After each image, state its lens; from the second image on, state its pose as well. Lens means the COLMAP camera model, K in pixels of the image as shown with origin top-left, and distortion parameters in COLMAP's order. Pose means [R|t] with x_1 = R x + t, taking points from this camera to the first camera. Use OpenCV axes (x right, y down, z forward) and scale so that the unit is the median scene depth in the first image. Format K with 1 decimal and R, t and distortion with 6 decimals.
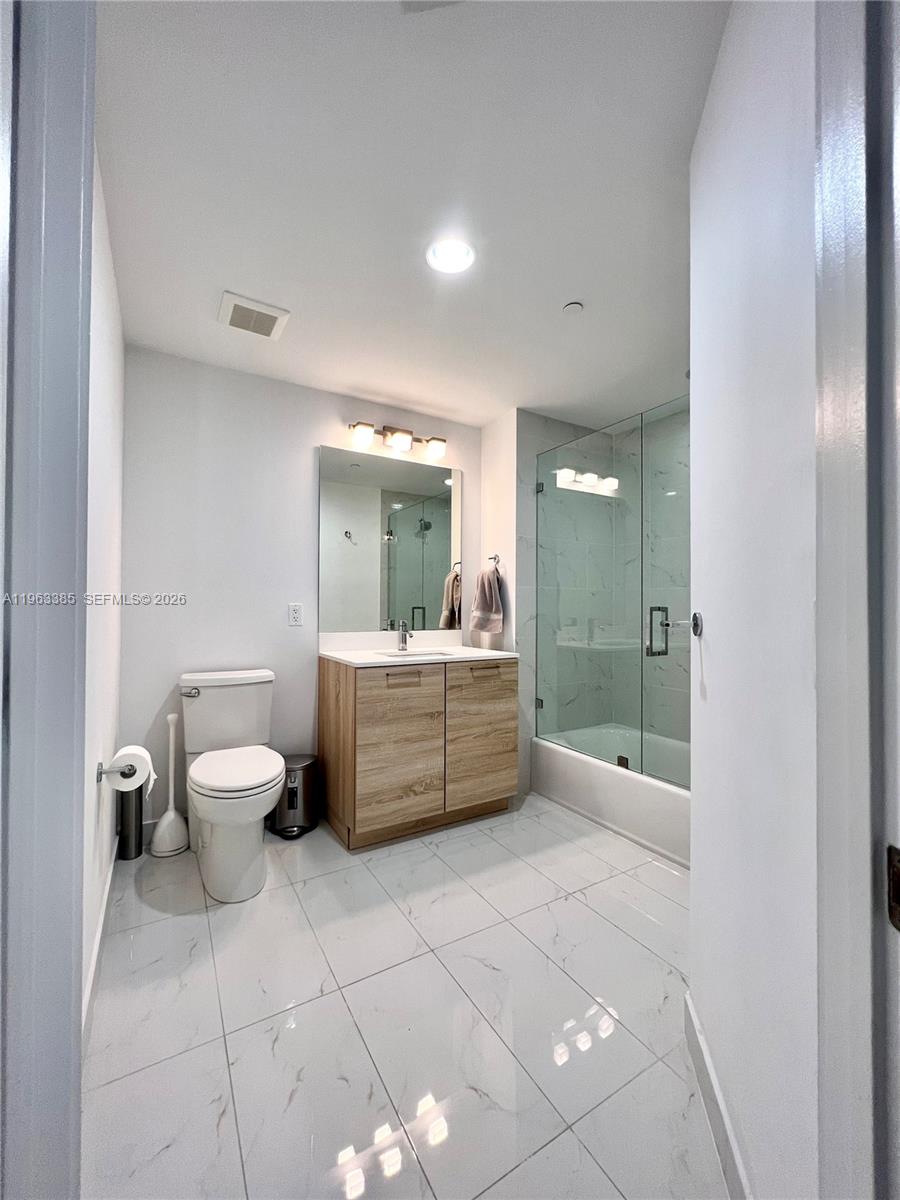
lens RADIAL K [[478.3, 0, 446.7], [0, 478.3, 602.9], [0, 0, 1]] dist [0.001224, 0.000162]
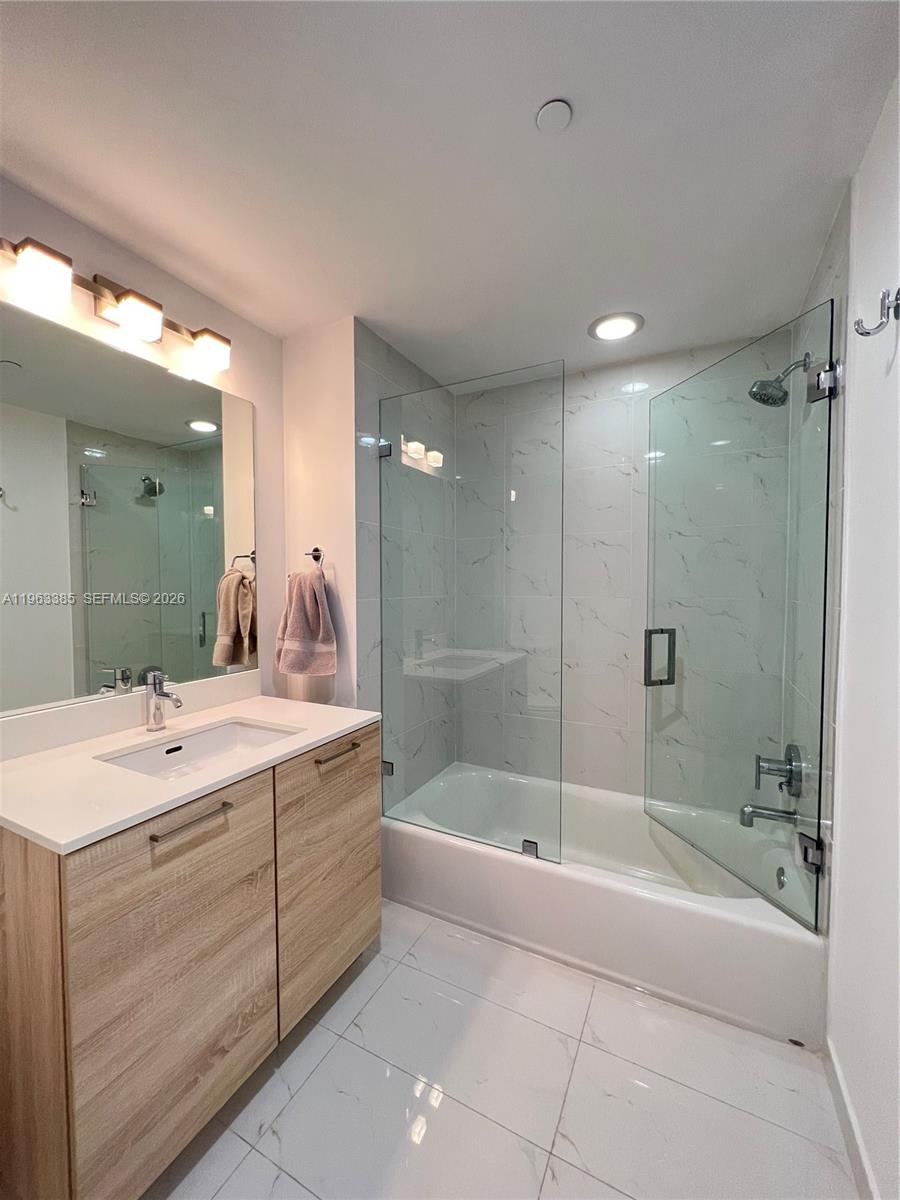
lens RADIAL K [[480.0, 0, 447.9], [0, 480.0, 601.4], [0, 0, 1]] dist [-0.001475, 0.000130]
pose [[0.848679, -0.027438, 0.528196, -0.091407], [0.002003, 0.998813, 0.048668, -0.063356], [-0.528904, -0.040246, 0.847727, 0.381148]]
